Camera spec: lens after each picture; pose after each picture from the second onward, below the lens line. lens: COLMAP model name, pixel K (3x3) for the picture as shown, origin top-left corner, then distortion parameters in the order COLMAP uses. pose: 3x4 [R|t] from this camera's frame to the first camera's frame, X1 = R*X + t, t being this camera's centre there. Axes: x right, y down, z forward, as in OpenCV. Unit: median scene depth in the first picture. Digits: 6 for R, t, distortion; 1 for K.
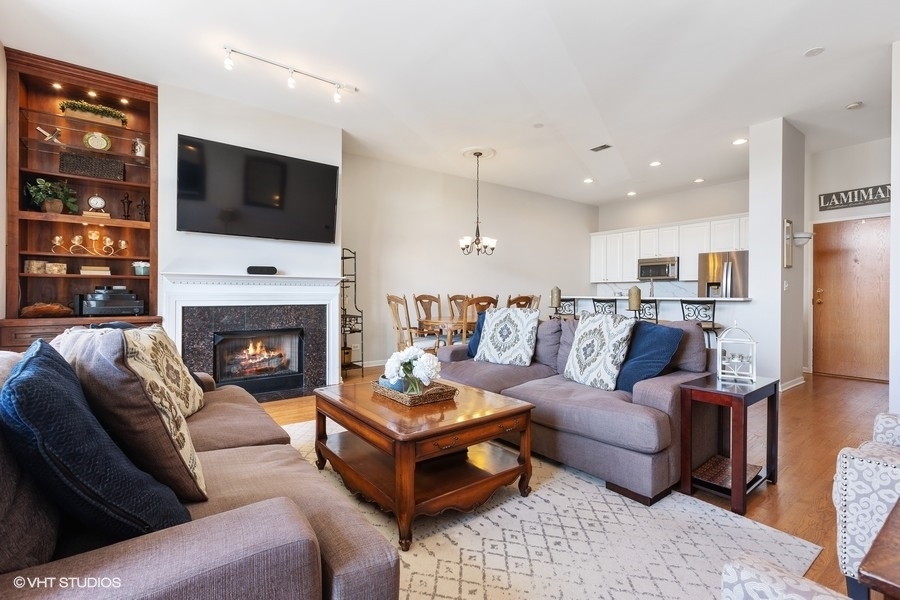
lens RADIAL K [[406.9, 0, 450.8], [0, 406.9, 293.5], [0, 0, 1]] dist [0.001161, 0.000112]
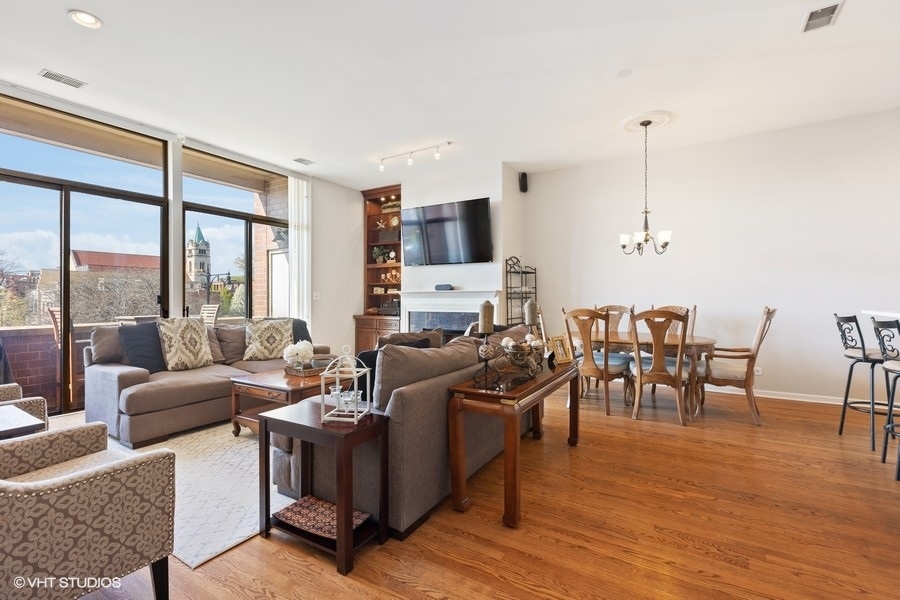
lens RADIAL K [[406.9, 0, 450.8], [0, 406.9, 293.5], [0, 0, 1]] dist [0.001161, 0.000112]
pose [[0.366538, -0.013965, -0.930298, 0.932312], [0.003121, 0.999900, -0.013780, -0.017545], [0.930398, 0.002147, 0.366545, 0.543036]]
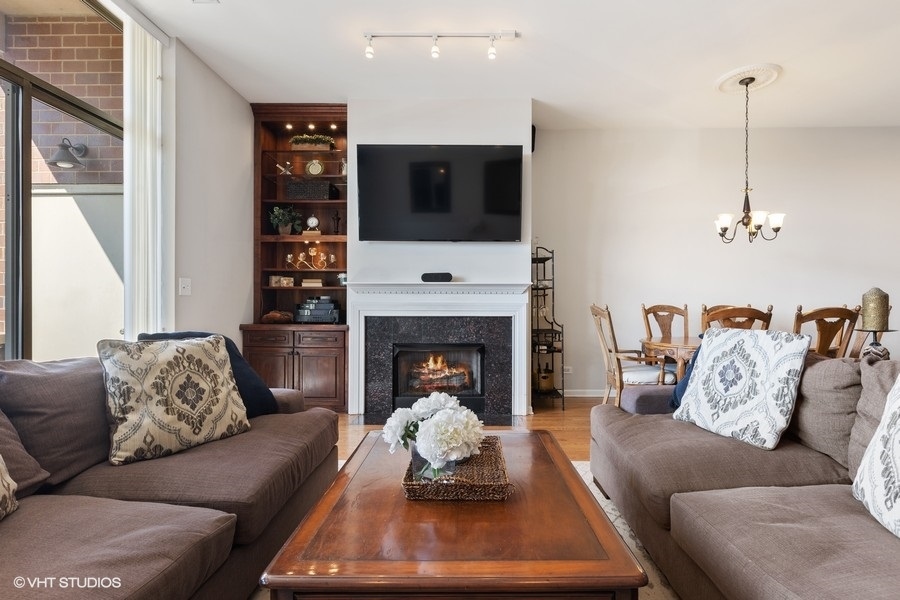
lens RADIAL K [[428.0, 0, 467.7], [0, 428.0, 303.5], [0, 0, 1]] dist [-0.002199, -0.000532]
pose [[0.796503, -0.000846, -0.604634, 0.176602], [0.000294, 0.999999, -0.001012, 0.002028], [0.604635, 0.000629, 0.796503, 0.307553]]
